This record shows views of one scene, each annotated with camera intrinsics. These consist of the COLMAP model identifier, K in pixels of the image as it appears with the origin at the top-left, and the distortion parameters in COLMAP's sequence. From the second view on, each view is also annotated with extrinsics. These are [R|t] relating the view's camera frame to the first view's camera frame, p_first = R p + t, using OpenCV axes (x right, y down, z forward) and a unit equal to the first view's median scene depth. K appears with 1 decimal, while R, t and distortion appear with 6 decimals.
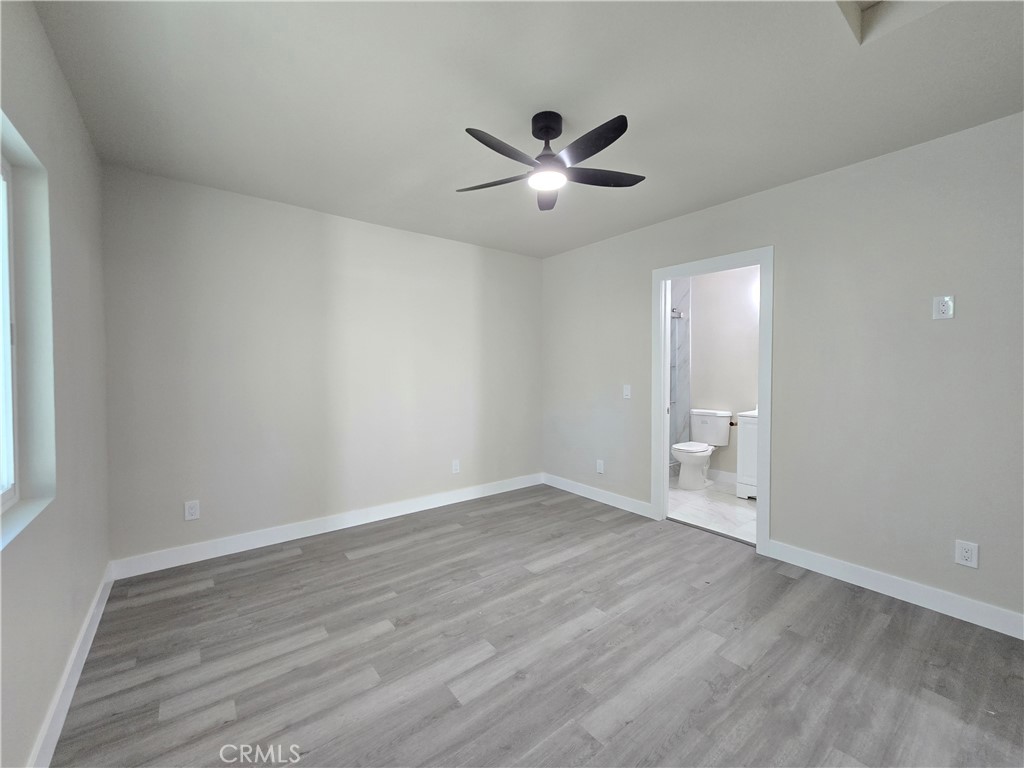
lens RADIAL K [[421.2, 0, 506.3], [0, 421.2, 380.5], [0, 0, 1]] dist [-0.003258, 0.000287]
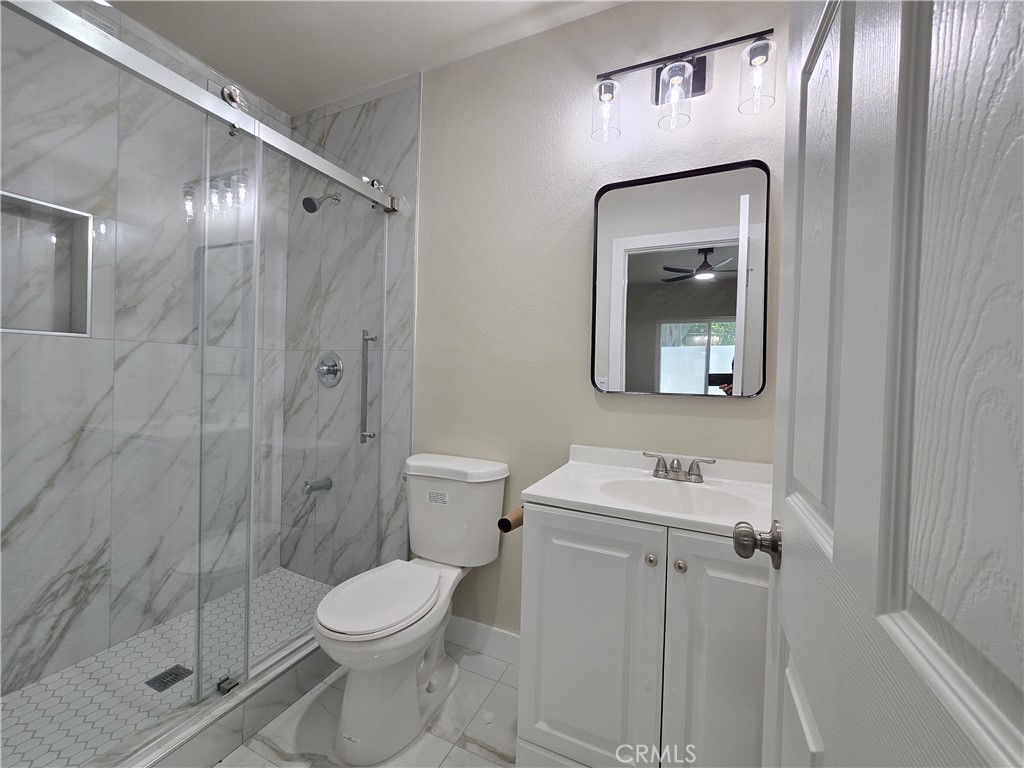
lens RADIAL K [[421.2, 0, 511.0], [0, 421.2, 381.5], [0, 0, 1]] dist [-0.003258, 0.000287]
pose [[0.888559, 0.007590, 0.458700, 0.361880], [-0.013932, 0.999848, 0.010444, -0.000995], [-0.458551, -0.015671, 0.888530, 0.662489]]
